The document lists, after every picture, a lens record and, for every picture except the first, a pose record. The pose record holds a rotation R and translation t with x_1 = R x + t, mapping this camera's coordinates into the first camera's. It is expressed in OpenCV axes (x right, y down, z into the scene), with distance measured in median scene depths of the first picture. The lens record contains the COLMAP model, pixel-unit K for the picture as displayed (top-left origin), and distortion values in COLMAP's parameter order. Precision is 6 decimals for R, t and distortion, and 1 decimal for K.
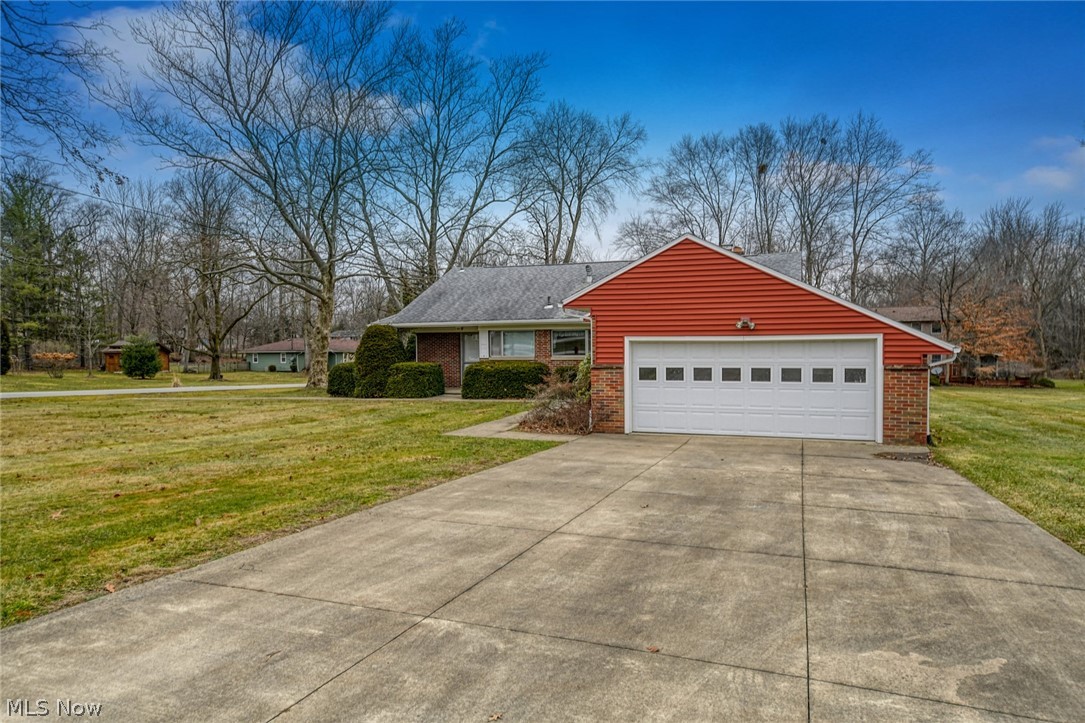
lens RADIAL K [[705.7, 0, 542.5], [0, 705.7, 361.5], [0, 0, 1]] dist [0.022959, 0.004202]
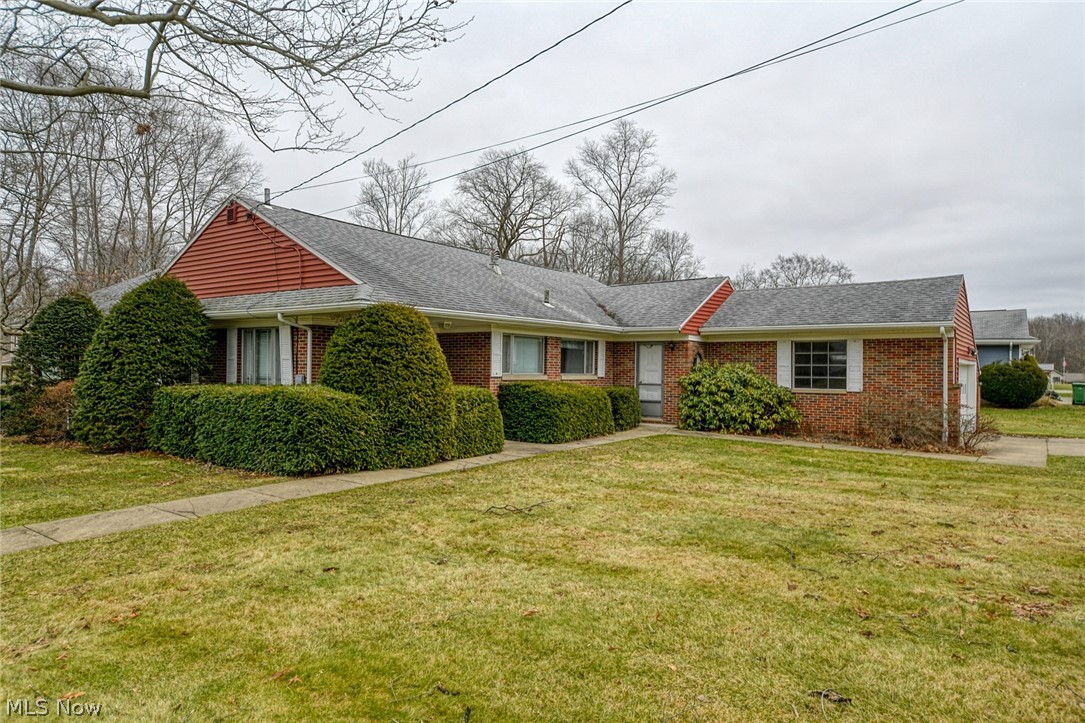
lens RADIAL K [[705.7, 0, 542.5], [0, 705.7, 361.5], [0, 0, 1]] dist [0.022959, 0.004202]
pose [[0.232113, 0.020993, 0.972462, -0.719327], [0.003958, 0.999738, -0.022526, -0.004919], [-0.972681, 0.009077, 0.231969, 0.874037]]
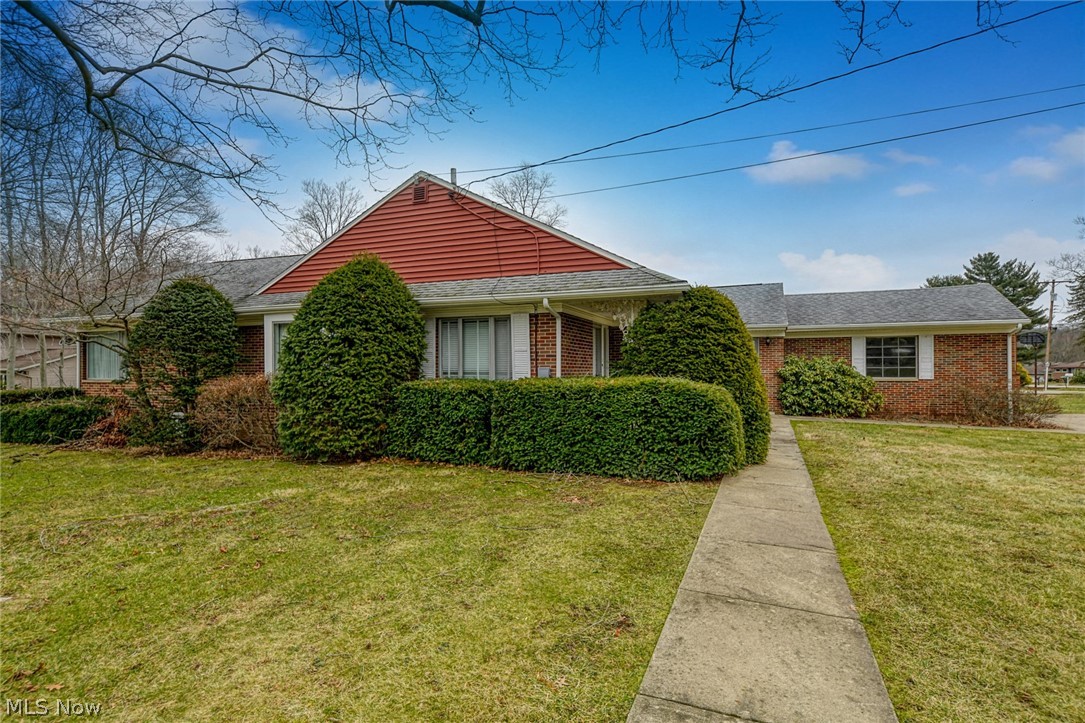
lens RADIAL K [[564.9, 0, 542.5], [0, 564.9, 361.5], [0, 0, 1]] dist [0.023151, 0.000212]
pose [[-0.011528, 0.024342, 0.999637, -0.626643], [0.017703, 0.999552, -0.024136, -0.001965], [-0.999777, 0.017419, -0.011954, 1.204611]]
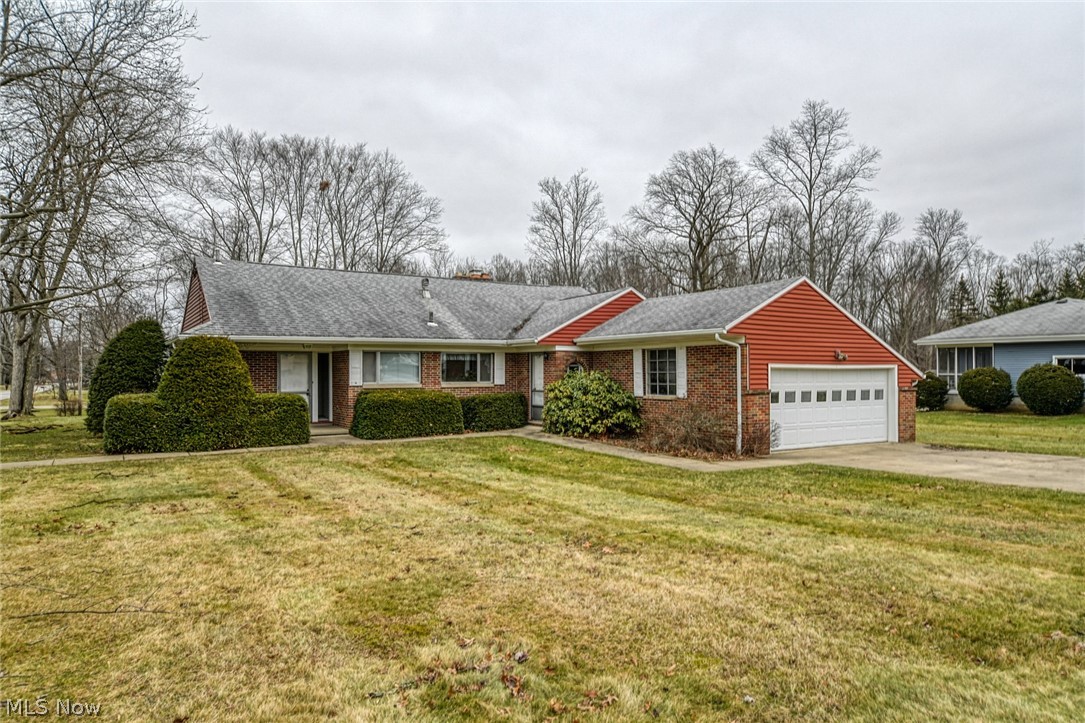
lens RADIAL K [[716.8, 0, 540.1], [0, 716.8, 374.8], [0, 0, 1]] dist [-0.004508, 0.000556]
pose [[0.596804, 0.001382, 0.802386, -0.629172], [0.011454, 0.999882, -0.010241, -0.007372], [-0.802305, 0.015302, 0.596718, 0.403805]]
